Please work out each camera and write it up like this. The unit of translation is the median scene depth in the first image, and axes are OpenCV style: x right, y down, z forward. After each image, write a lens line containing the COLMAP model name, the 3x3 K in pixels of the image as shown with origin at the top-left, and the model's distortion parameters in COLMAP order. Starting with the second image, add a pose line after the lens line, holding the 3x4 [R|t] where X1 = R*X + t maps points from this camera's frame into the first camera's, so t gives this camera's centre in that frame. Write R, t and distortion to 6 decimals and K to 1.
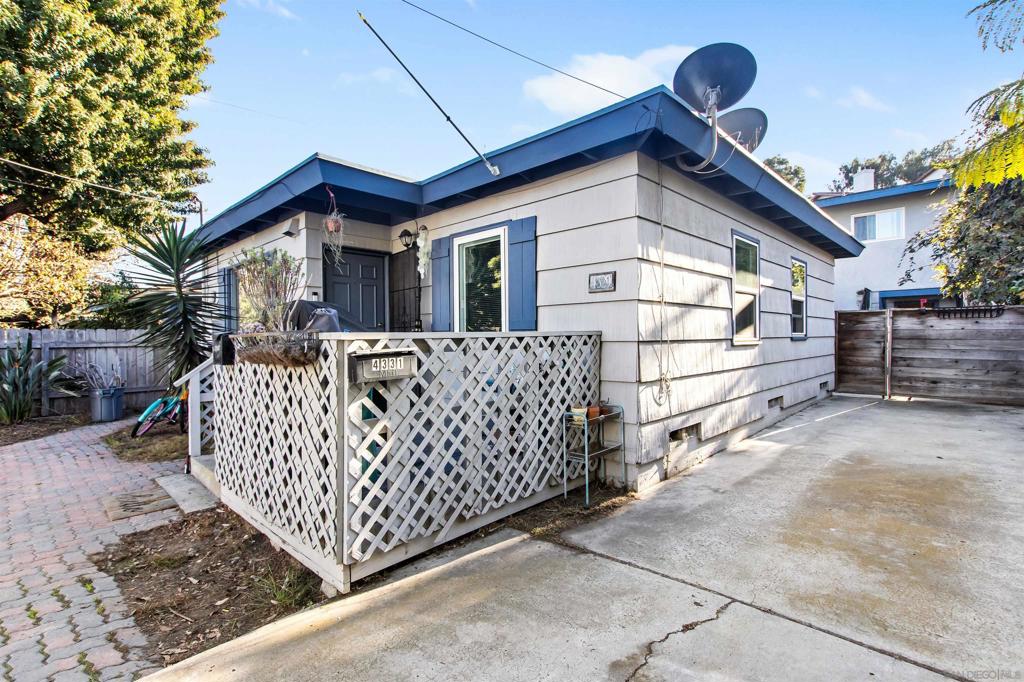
lens RADIAL K [[482.7, 0, 503.7], [0, 482.7, 341.9], [0, 0, 1]] dist [0.003550, -0.000202]
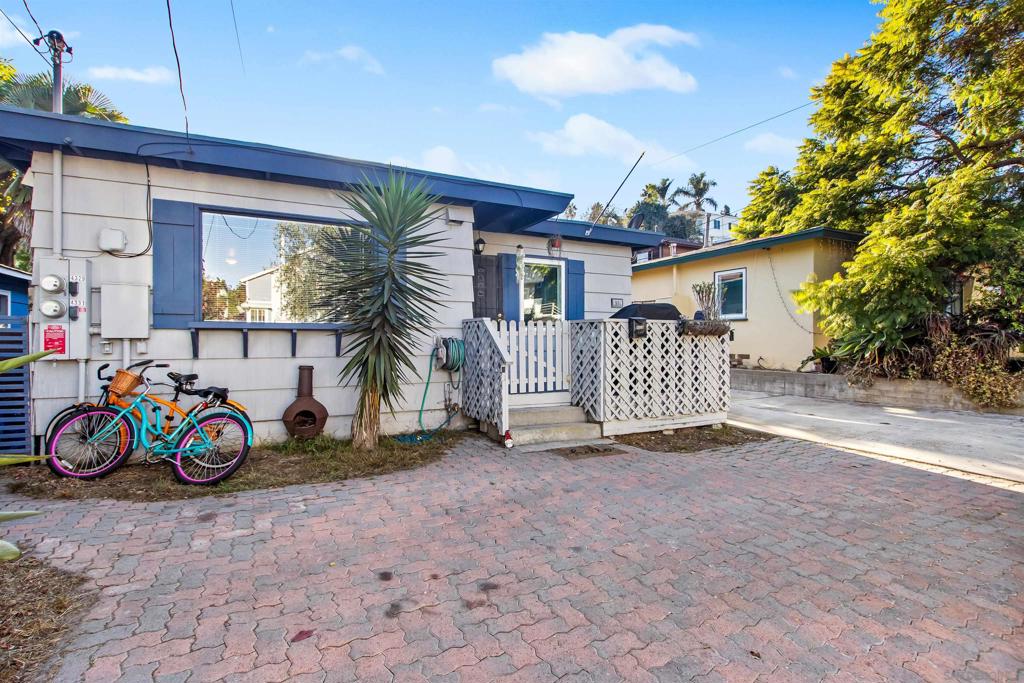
lens RADIAL K [[482.7, 0, 503.7], [0, 482.7, 342.4], [0, 0, 1]] dist [0.003550, -0.000202]
pose [[0.319573, 0.007452, 0.947532, -1.199589], [0.008571, 0.999905, -0.010754, 0.040885], [-0.947523, 0.011558, 0.319479, 0.490268]]
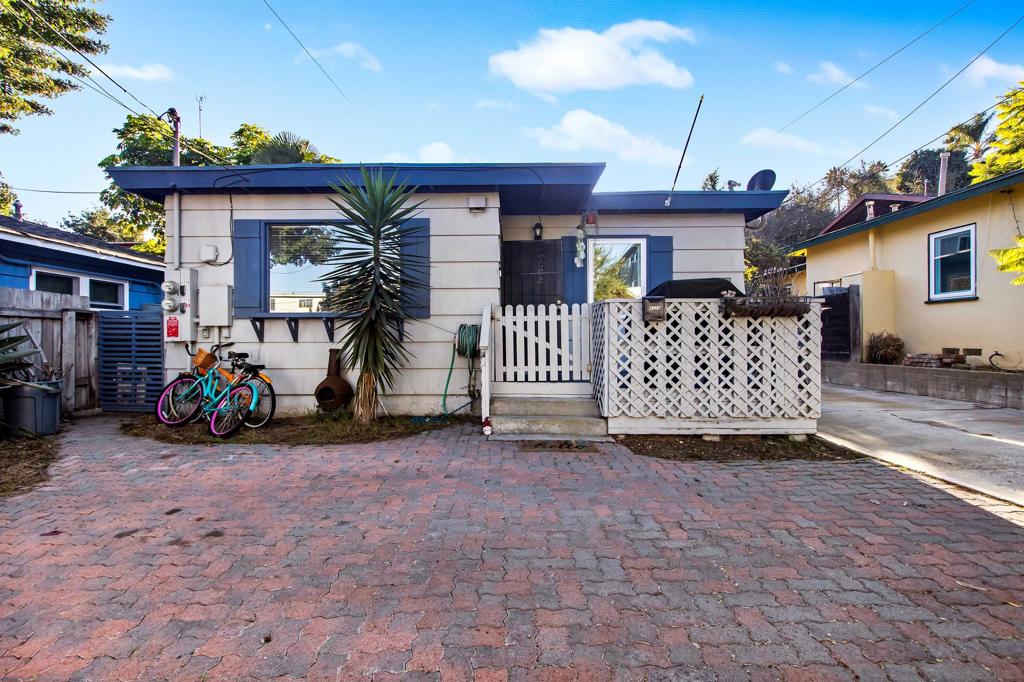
lens RADIAL K [[492.0, 0, 503.6], [0, 492.0, 339.7], [0, 0, 1]] dist [0.006441, -0.001383]
pose [[0.717586, 0.008011, 0.696424, -0.983716], [0.003048, 0.999888, -0.014643, 0.063948], [-0.696463, 0.012631, 0.717481, 0.168797]]
